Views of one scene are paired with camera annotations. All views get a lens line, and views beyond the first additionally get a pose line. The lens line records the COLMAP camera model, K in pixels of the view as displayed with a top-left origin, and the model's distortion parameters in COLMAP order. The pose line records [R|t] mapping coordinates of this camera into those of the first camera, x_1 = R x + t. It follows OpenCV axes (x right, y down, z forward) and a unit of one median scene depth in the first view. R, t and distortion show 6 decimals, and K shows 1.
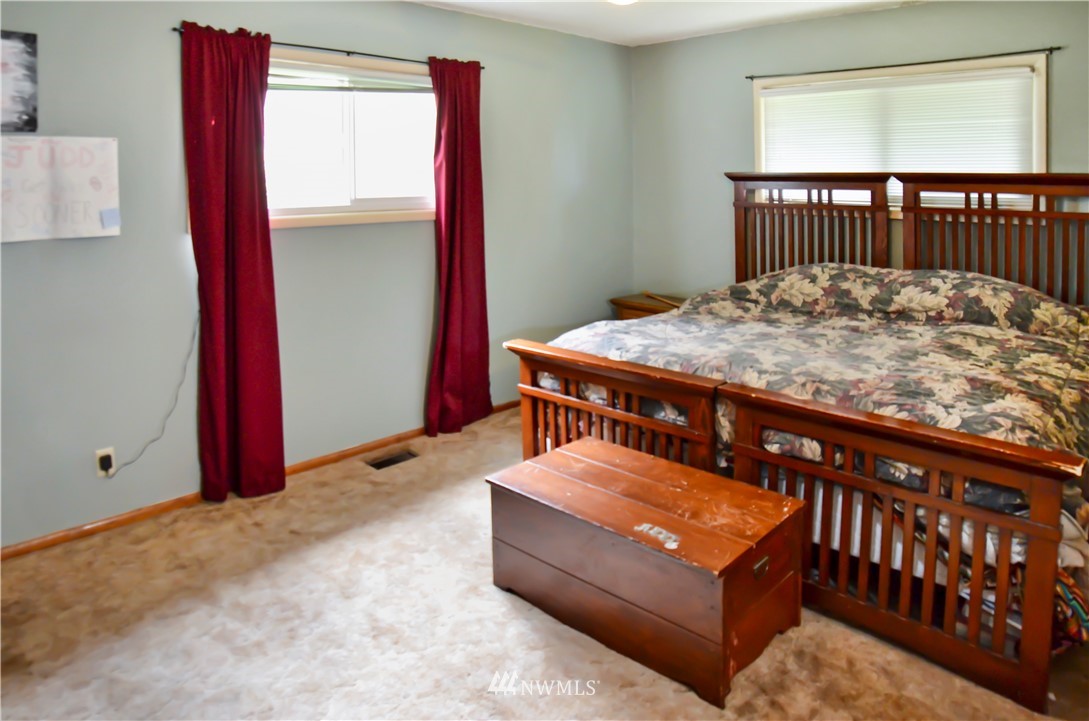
lens RADIAL K [[700.1, 0, 541.1], [0, 700.1, 290.1], [0, 0, 1]] dist [-0.099043, 0.047686]
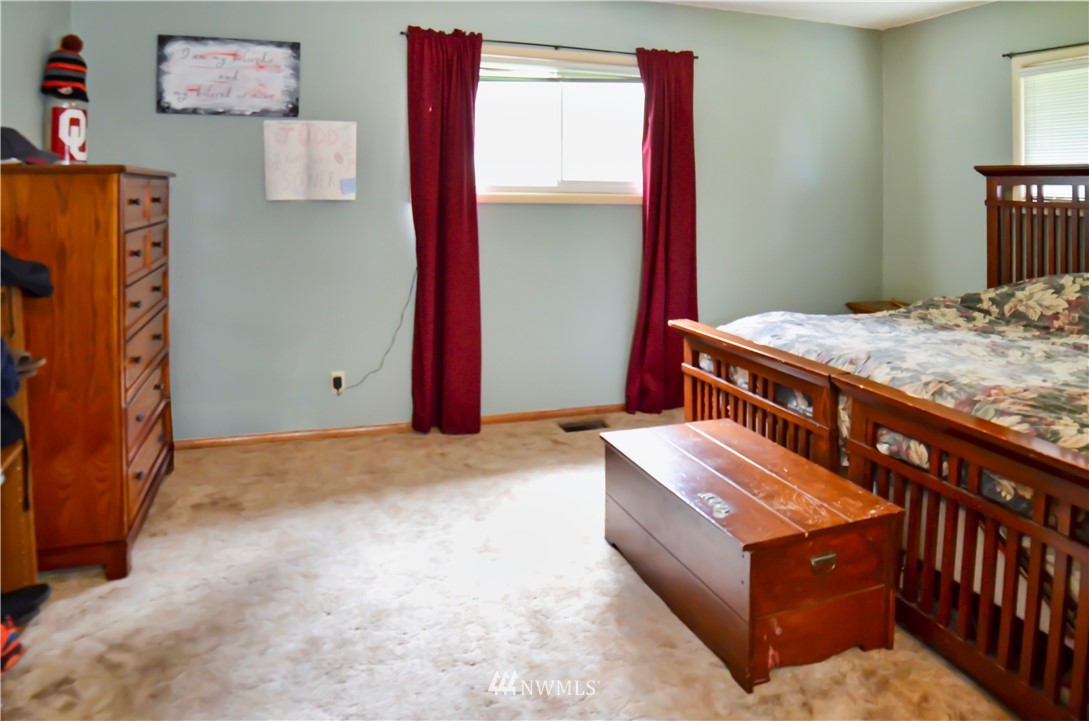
lens RADIAL K [[700.1, 0, 541.1], [0, 700.1, 290.1], [0, 0, 1]] dist [-0.099043, 0.047686]
pose [[0.902526, 0.081889, -0.422777, 0.237189], [-0.084570, 0.996340, 0.012447, 0.038667], [0.422249, 0.024520, 0.906148, -0.011042]]
